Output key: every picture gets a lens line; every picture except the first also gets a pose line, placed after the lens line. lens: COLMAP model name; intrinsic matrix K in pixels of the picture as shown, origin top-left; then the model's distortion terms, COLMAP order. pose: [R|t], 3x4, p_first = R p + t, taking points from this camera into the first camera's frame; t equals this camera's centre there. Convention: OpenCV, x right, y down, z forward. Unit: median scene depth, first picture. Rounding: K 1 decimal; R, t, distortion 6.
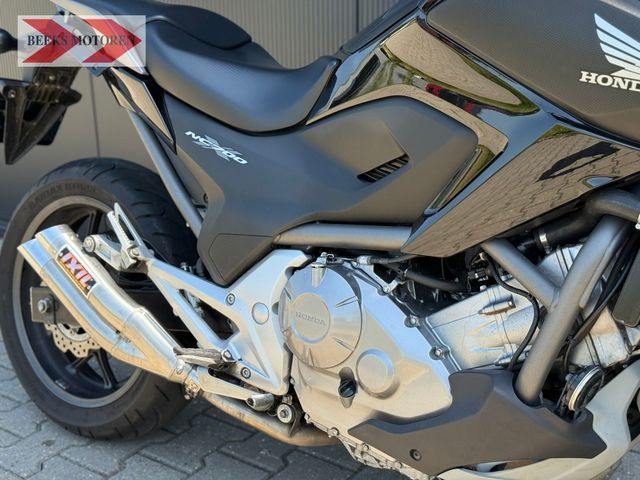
lens RADIAL K [[897.1, 0, 320.0], [0, 897.1, 240.0], [0, 0, 1]] dist [0.130106, -0.150748]
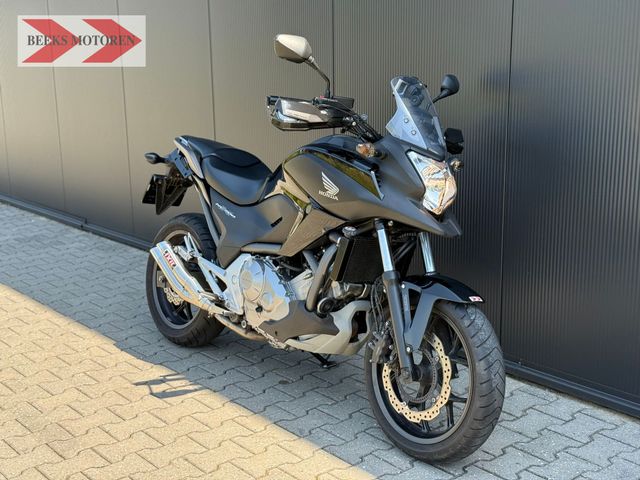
lens RADIAL K [[897.1, 0, 320.0], [0, 897.1, 240.0], [0, 0, 1]] dist [0.130106, -0.150748]
pose [[0.971598, 0.052470, -0.230746, 0.670146], [-0.068589, 0.995692, -0.062391, 0.104485], [0.226478, 0.076445, 0.971012, -1.226767]]
